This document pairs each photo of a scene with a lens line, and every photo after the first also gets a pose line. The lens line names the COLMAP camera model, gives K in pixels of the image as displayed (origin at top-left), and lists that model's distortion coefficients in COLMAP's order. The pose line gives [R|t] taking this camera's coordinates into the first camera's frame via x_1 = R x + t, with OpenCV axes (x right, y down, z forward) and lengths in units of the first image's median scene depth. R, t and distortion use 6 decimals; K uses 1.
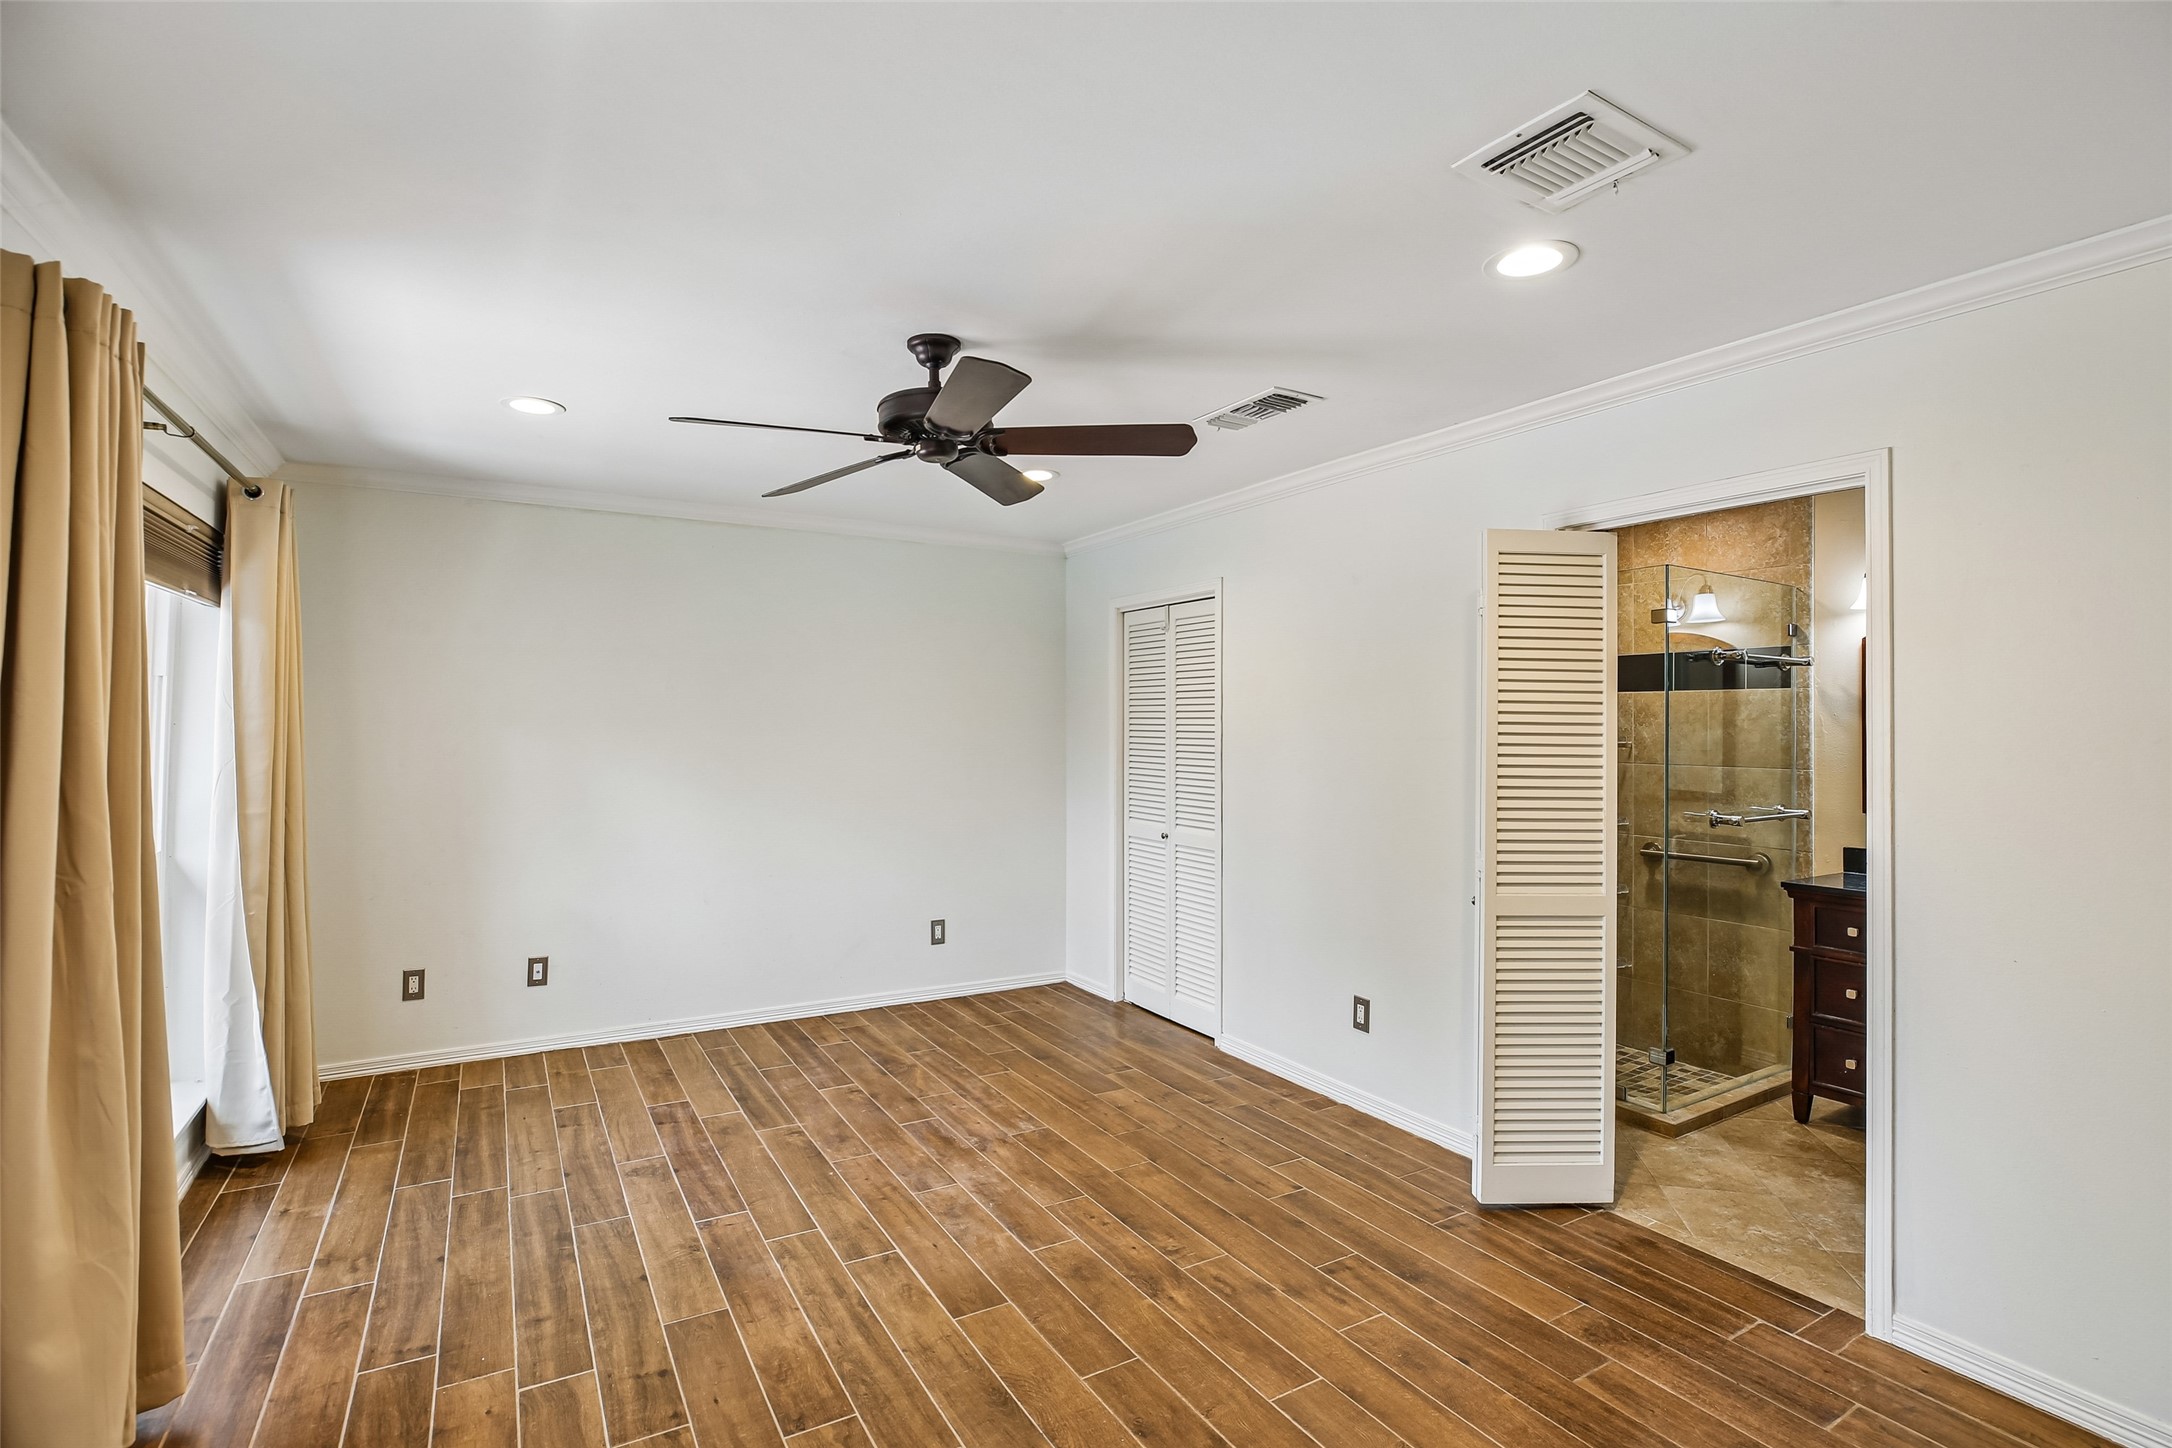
lens RADIAL K [[996.8, 0, 1086.0], [0, 996.8, 724.0], [0, 0, 1]] dist [-0.050977, 0.016442]
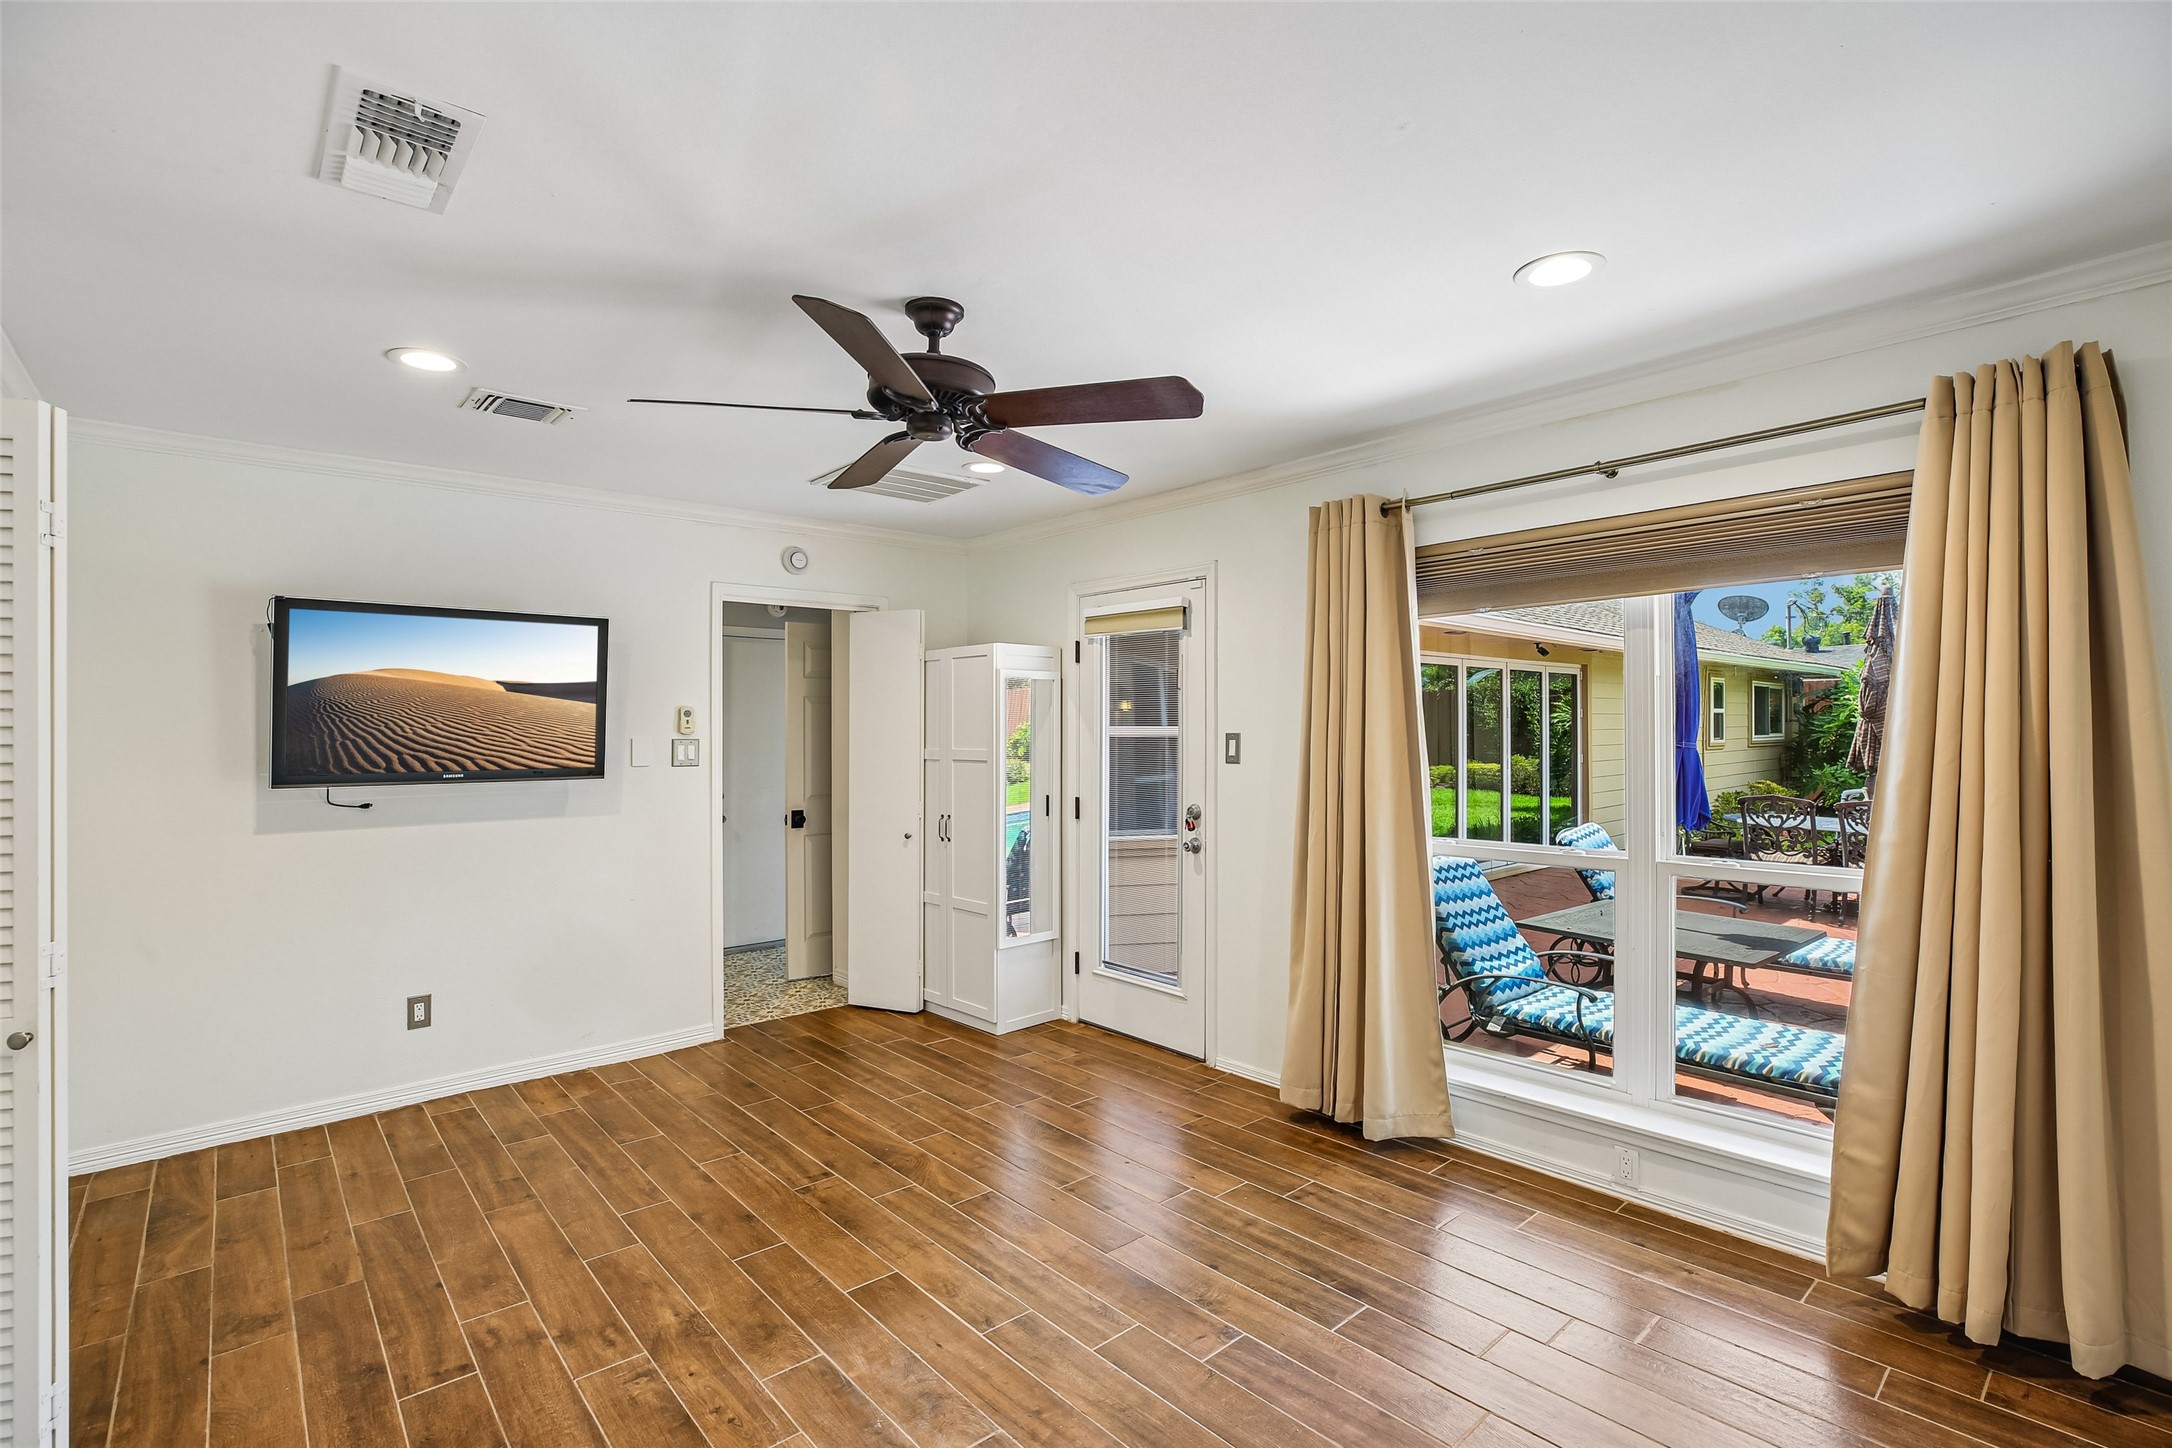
lens RADIAL K [[996.8, 0, 1086.0], [0, 996.8, 724.0], [0, 0, 1]] dist [-0.050977, 0.016442]
pose [[-0.983483, 0.002232, -0.180984, -0.136846], [0.004231, 0.999934, -0.010658, 0.008959], [0.180949, -0.011247, -0.983428, 1.995027]]
